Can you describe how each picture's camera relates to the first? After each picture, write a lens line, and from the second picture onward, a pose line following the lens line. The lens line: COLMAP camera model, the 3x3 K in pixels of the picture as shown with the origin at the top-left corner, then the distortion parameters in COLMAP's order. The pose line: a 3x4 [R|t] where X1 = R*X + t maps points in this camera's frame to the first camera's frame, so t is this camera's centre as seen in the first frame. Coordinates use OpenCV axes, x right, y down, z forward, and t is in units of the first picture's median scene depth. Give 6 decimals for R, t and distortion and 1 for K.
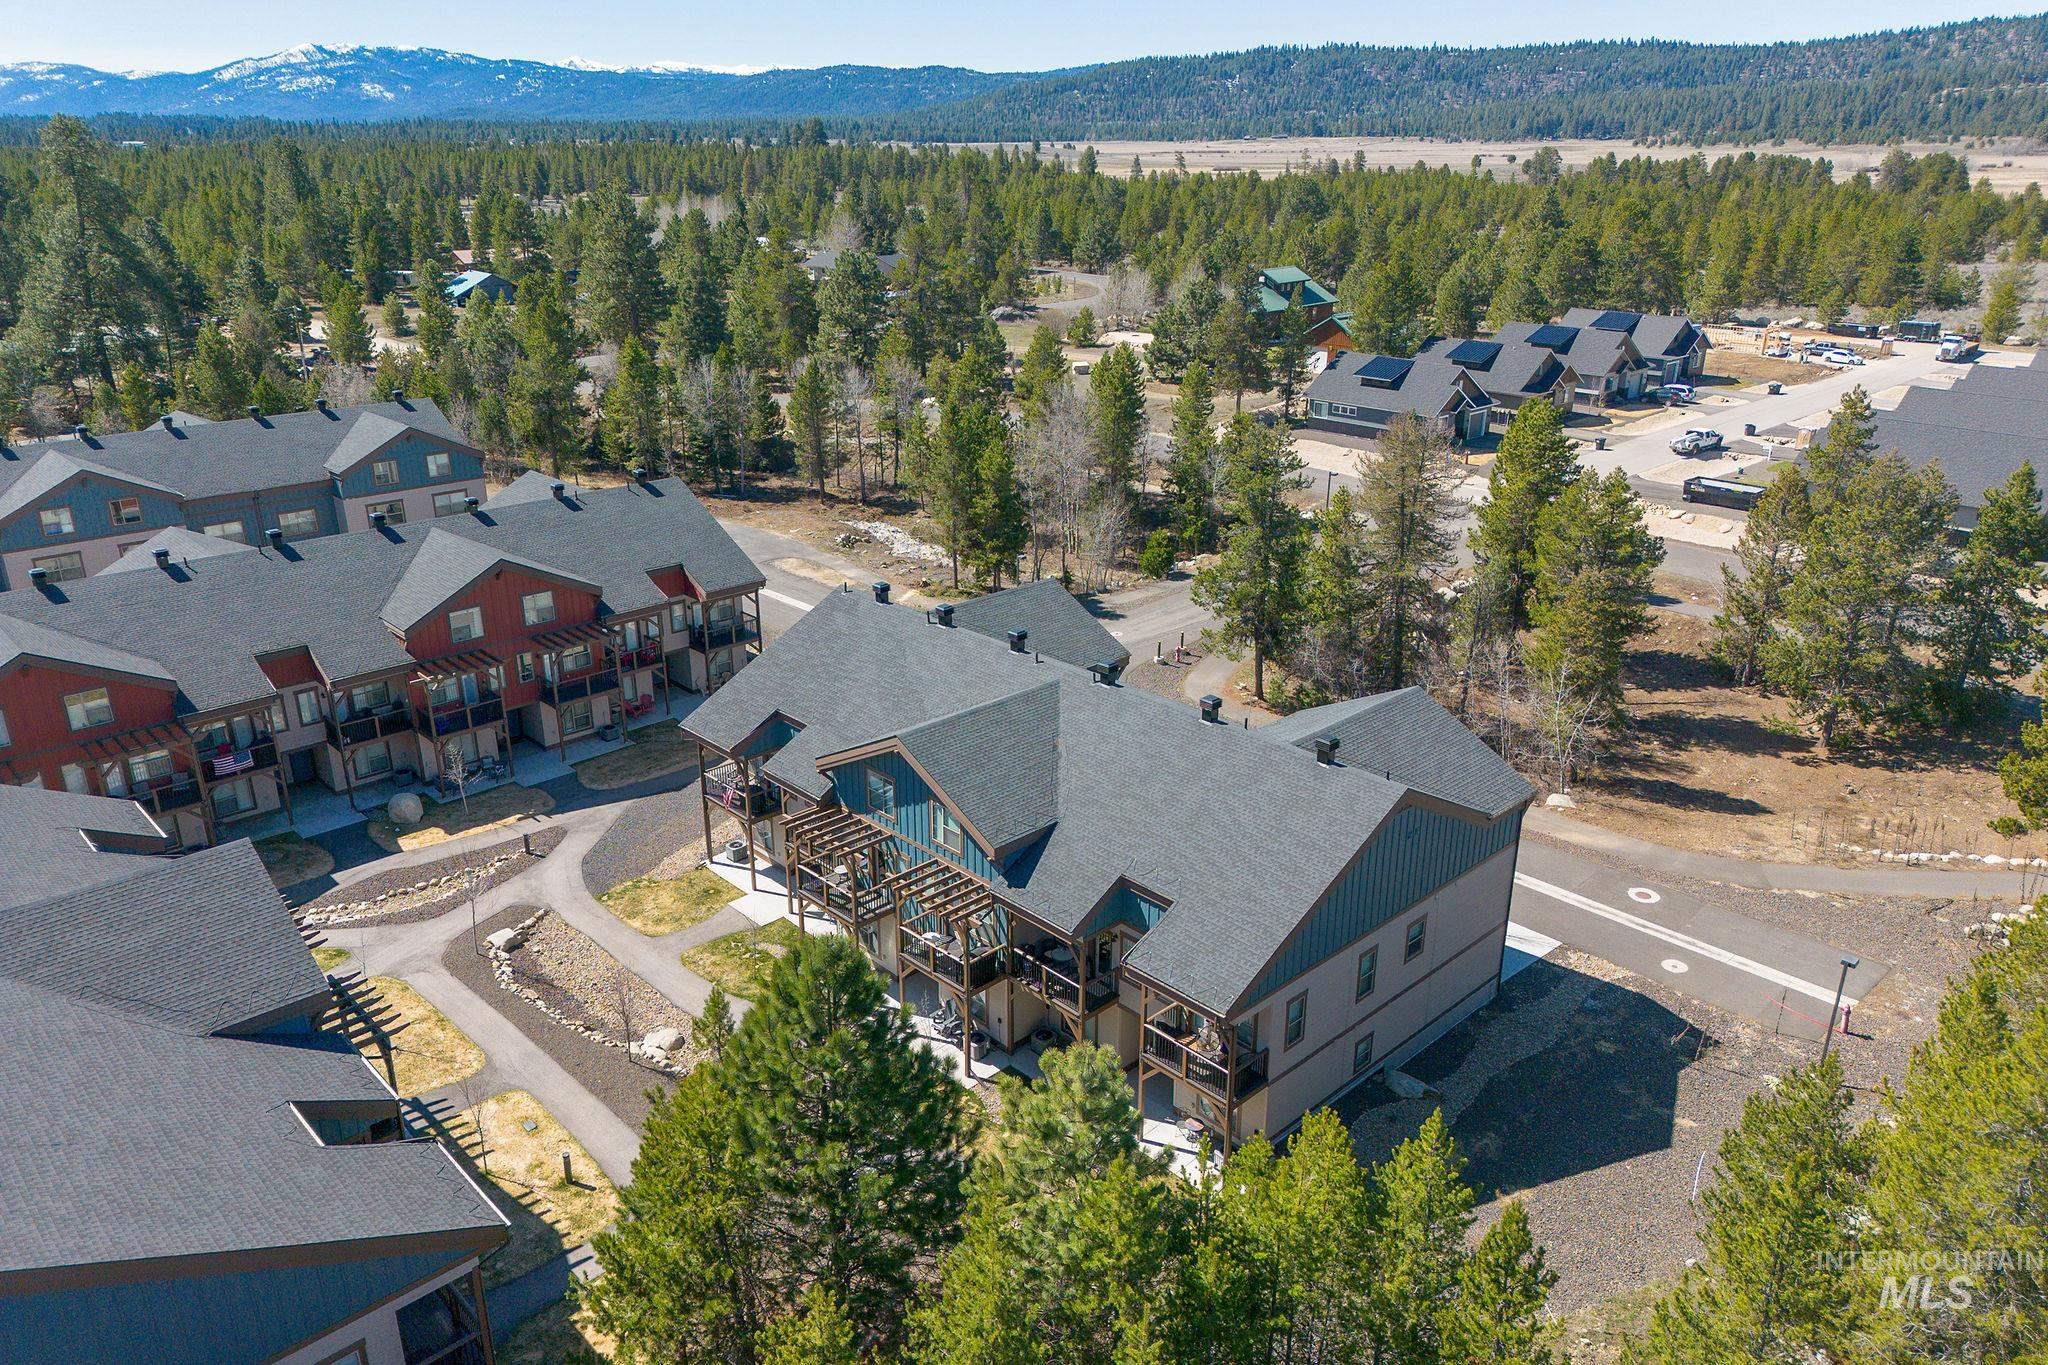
lens RADIAL K [[1429.1, 0, 1017.8], [0, 1429.1, 684.9], [0, 0, 1]] dist [0.063617, -0.048819]
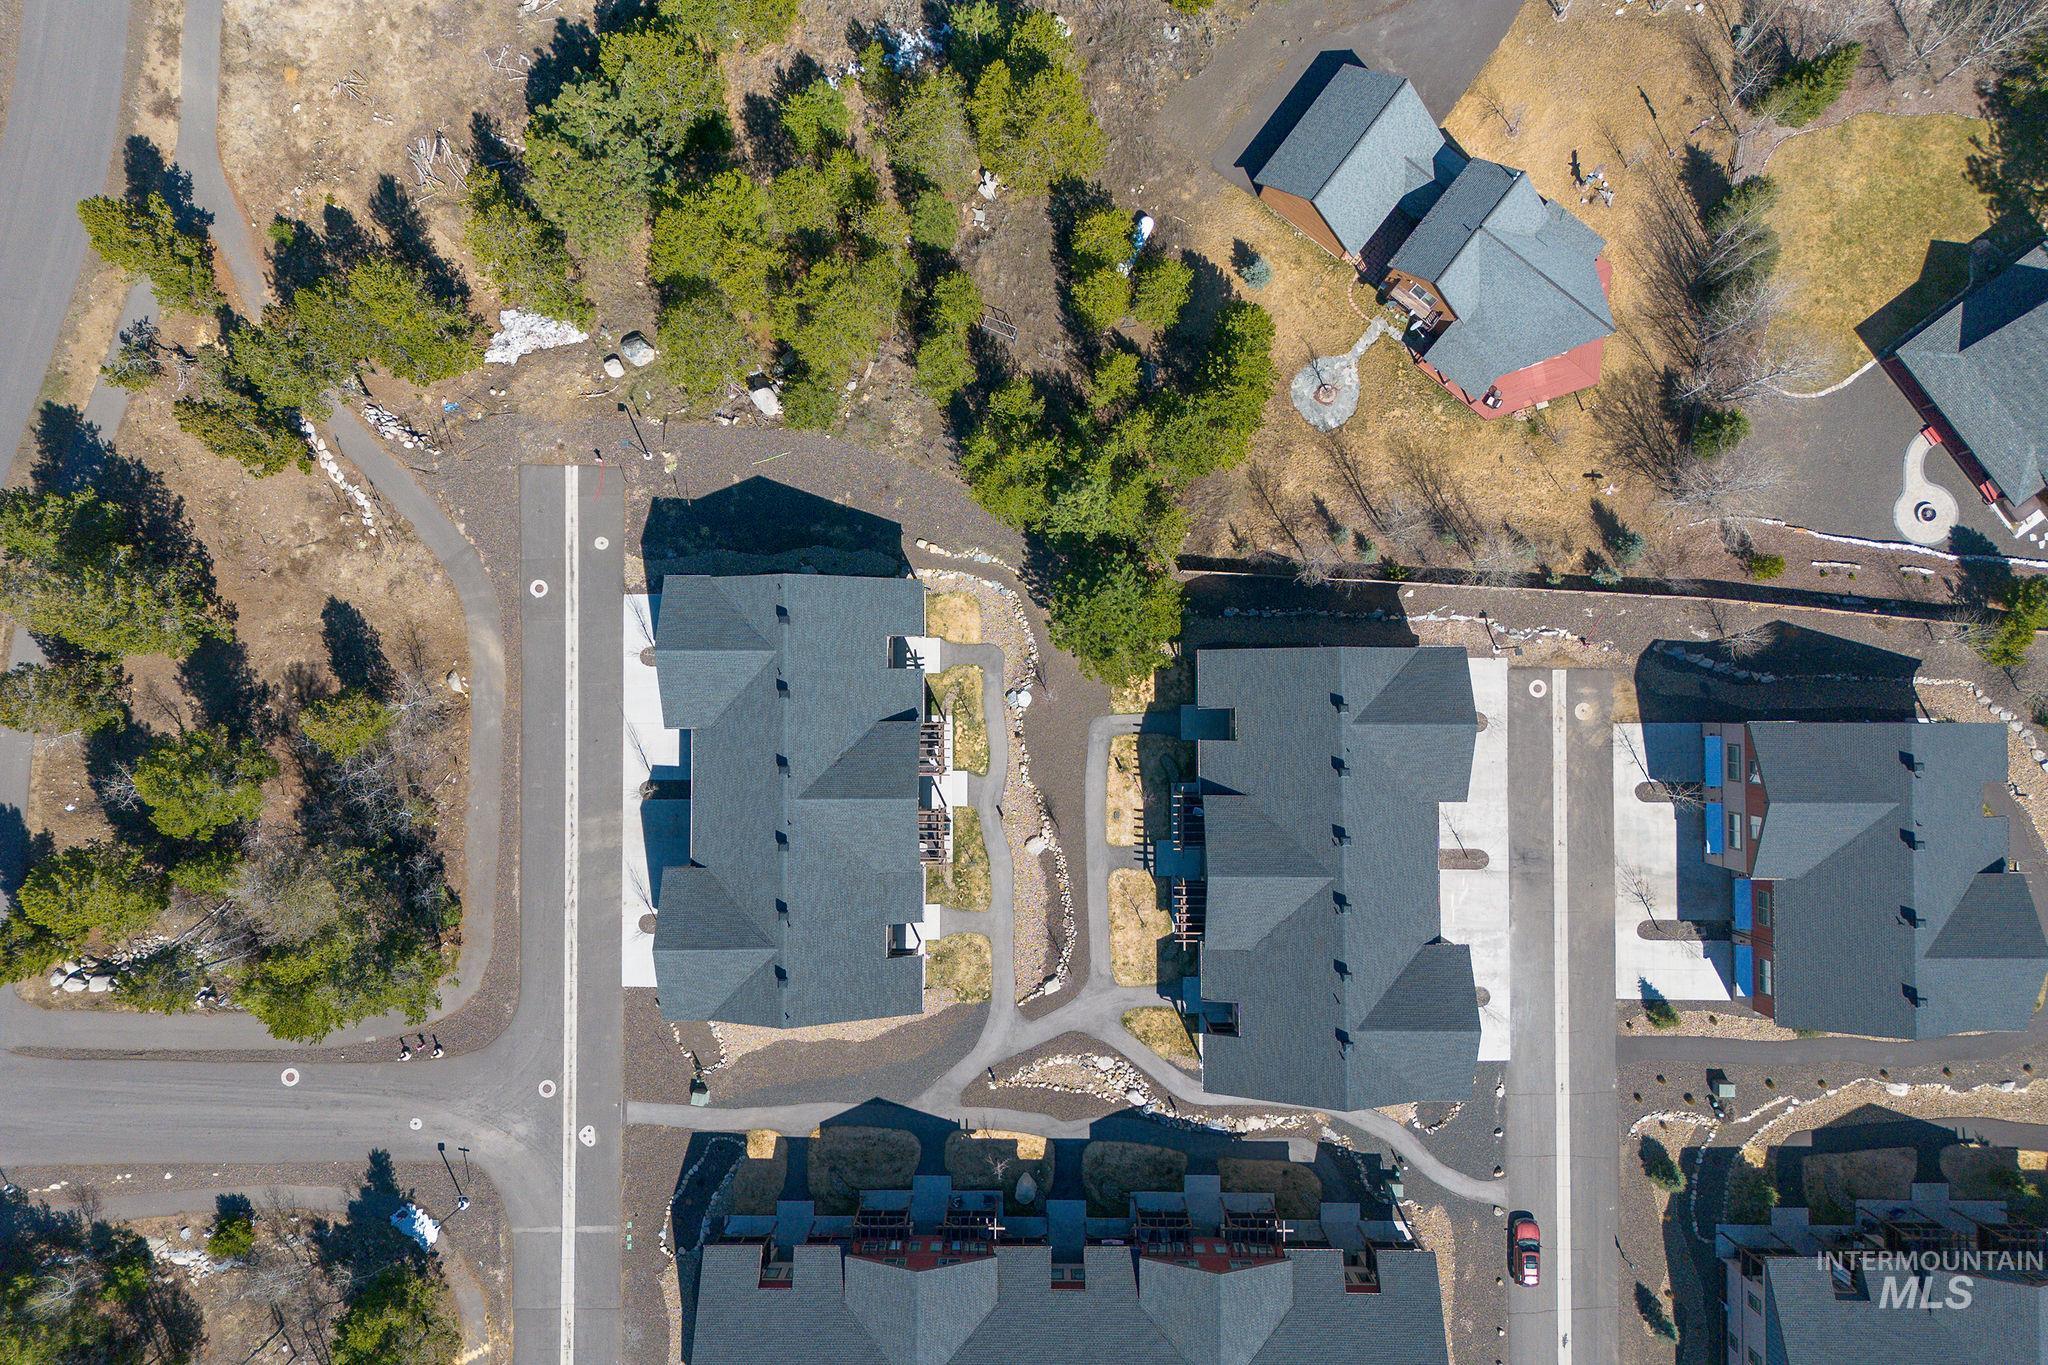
lens RADIAL K [[1429.1, 0, 1024.0], [0, 1429.1, 679.8], [0, 0, 1]] dist [0.063617, -0.048819]
pose [[-0.729689, -0.683289, 0.025894, -0.099795], [0.268538, -0.251536, 0.929848, -1.248463], [-0.628841, 0.685453, 0.367032, 0.081200]]
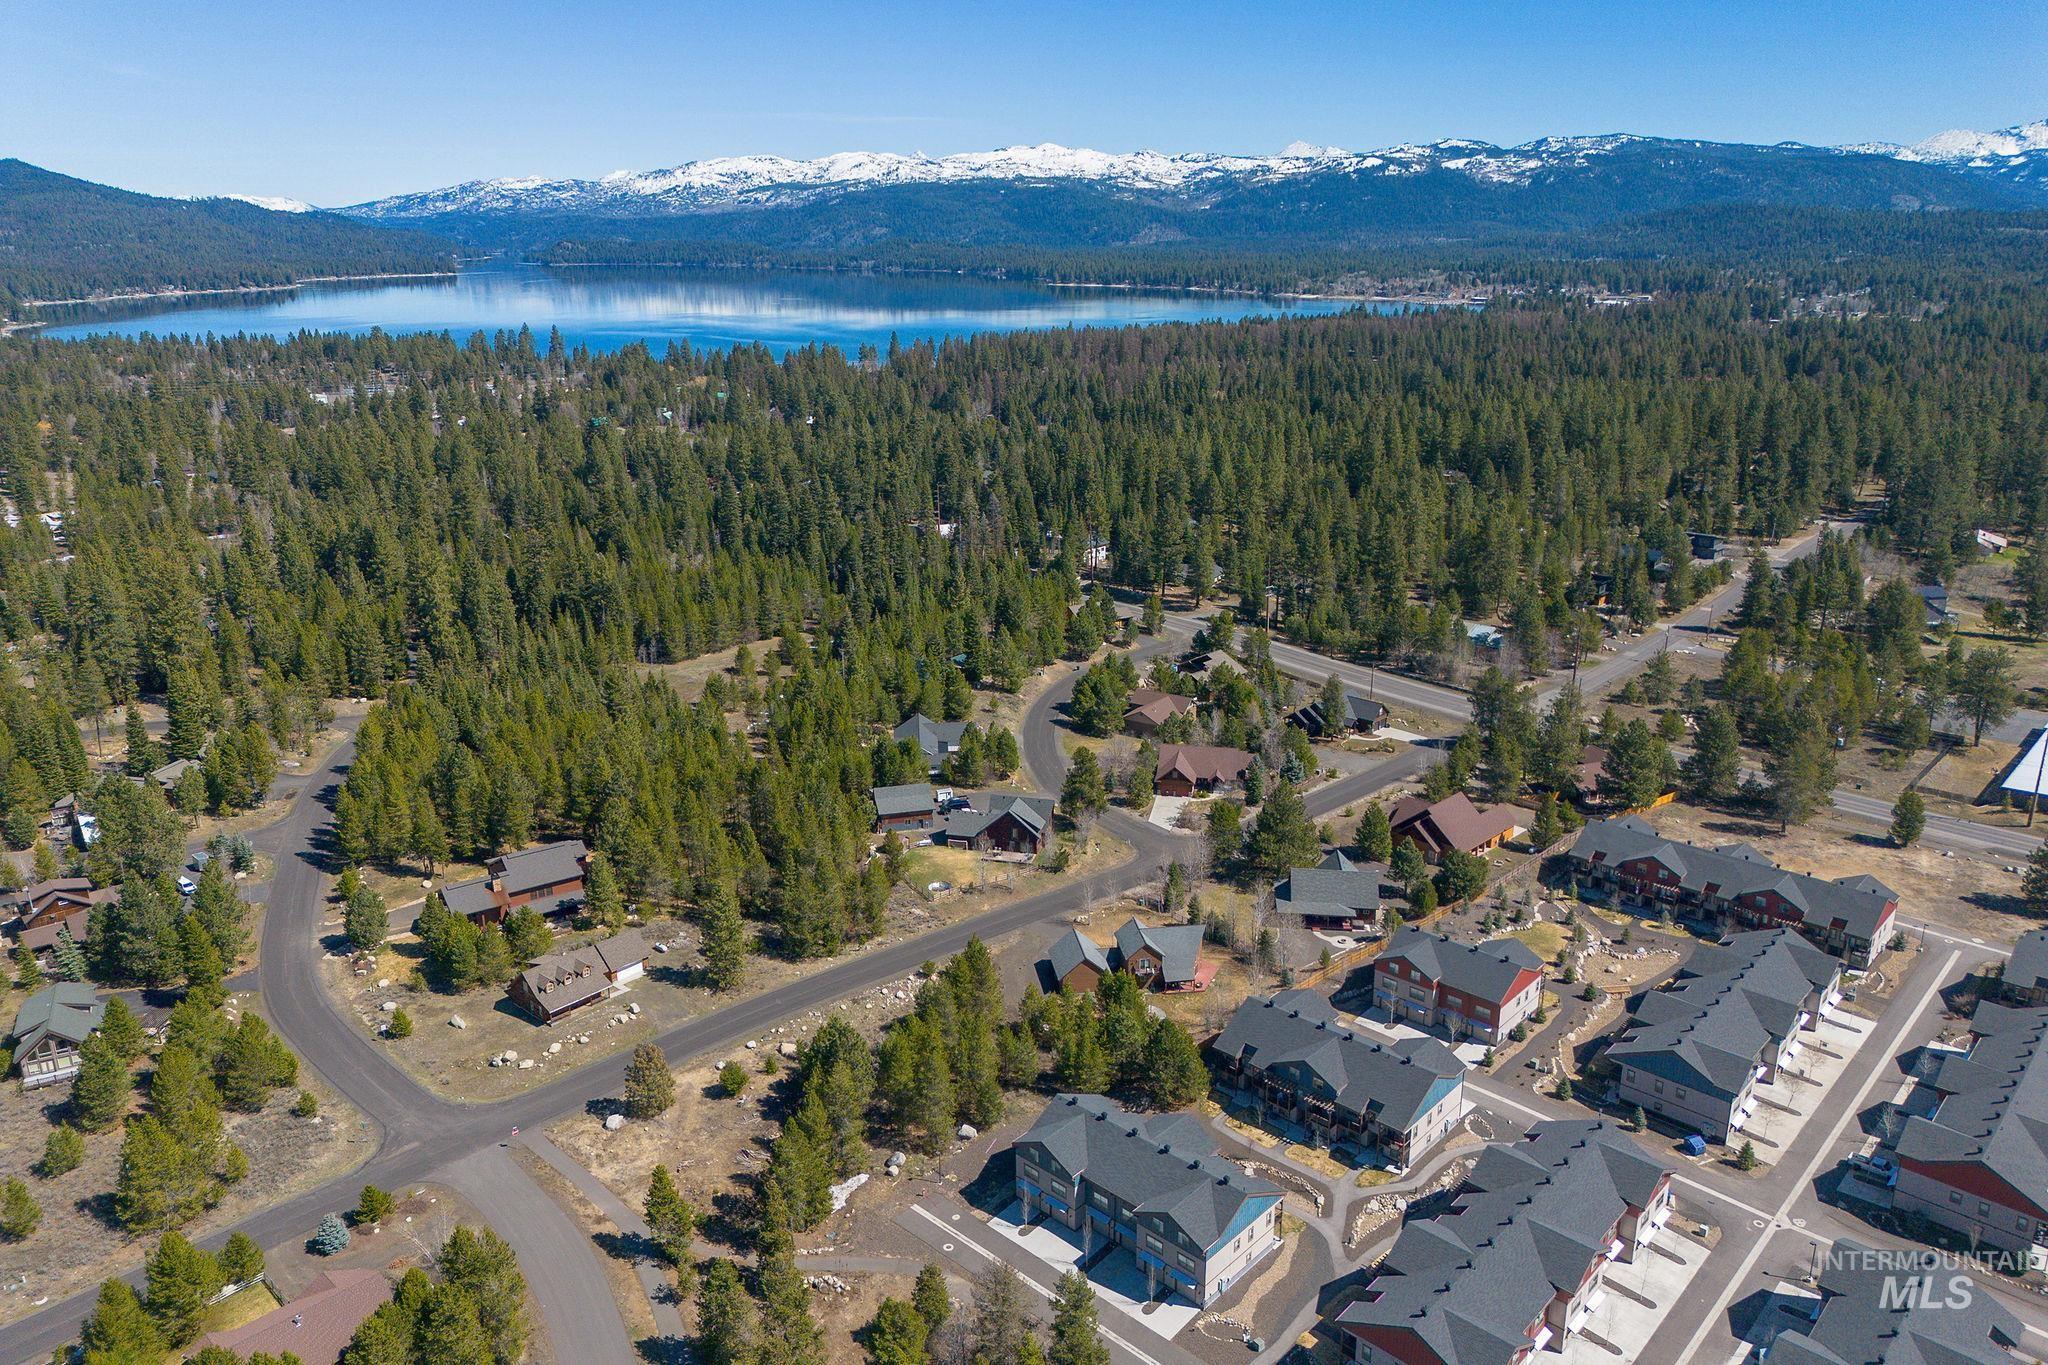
lens RADIAL K [[1429.1, 0, 1018.5], [0, 1429.1, 674.8], [0, 0, 1]] dist [0.063617, -0.048819]
pose [[-0.998213, 0.027789, -0.052902, 0.392696], [-0.010778, 0.787053, 0.616791, -2.378570], [0.058777, 0.616259, -0.785347, 2.421500]]
